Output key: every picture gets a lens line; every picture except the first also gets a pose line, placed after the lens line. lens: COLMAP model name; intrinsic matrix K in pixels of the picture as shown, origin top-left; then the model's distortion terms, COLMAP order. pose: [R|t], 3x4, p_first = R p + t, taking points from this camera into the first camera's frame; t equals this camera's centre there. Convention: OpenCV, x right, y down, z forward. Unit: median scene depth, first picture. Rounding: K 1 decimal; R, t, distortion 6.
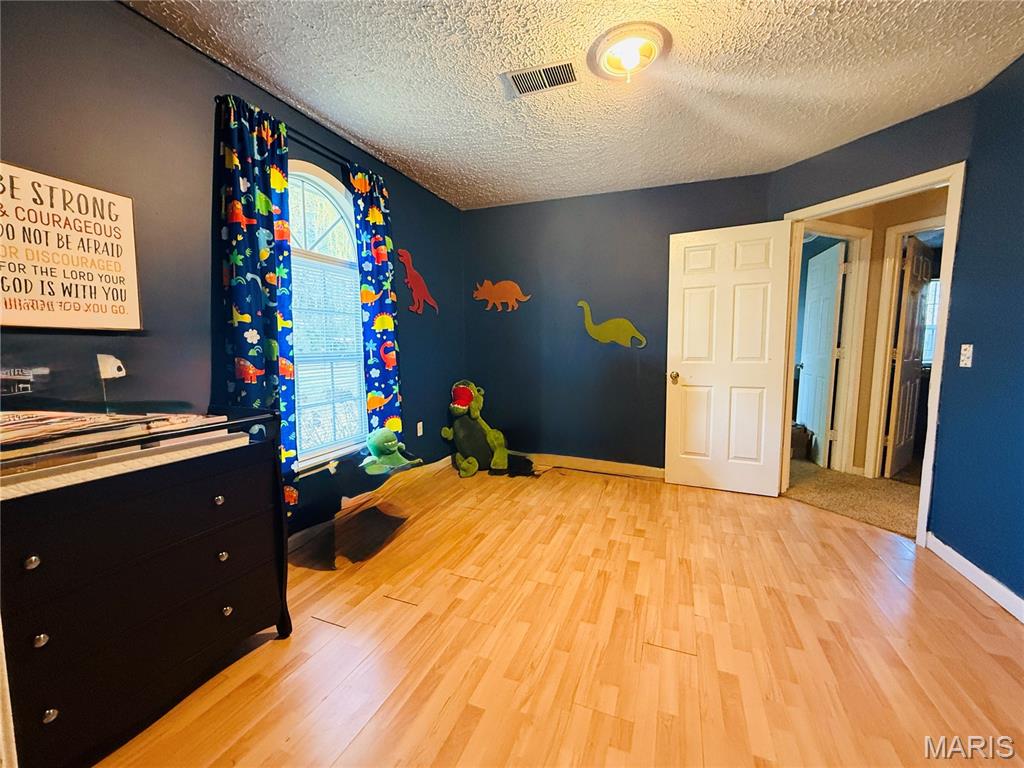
lens RADIAL K [[409.7, 0, 510.2], [0, 409.7, 384.2], [0, 0, 1]] dist [0.000370, 0.000452]
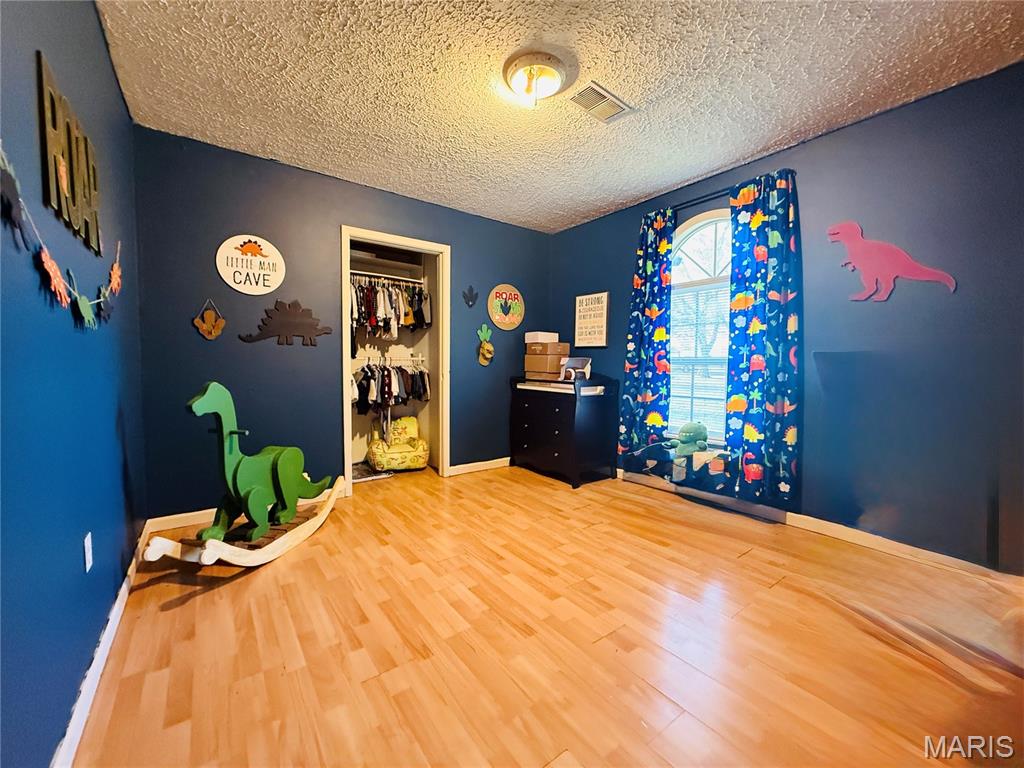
lens RADIAL K [[410.5, 0, 510.2], [0, 410.5, 386.9], [0, 0, 1]] dist [0.001460, 0.000083]
pose [[-0.520545, 0.047989, -0.852485, 1.197113], [-0.087281, 0.990199, 0.109036, -0.089625], [0.849362, 0.131164, -0.511254, 1.478948]]
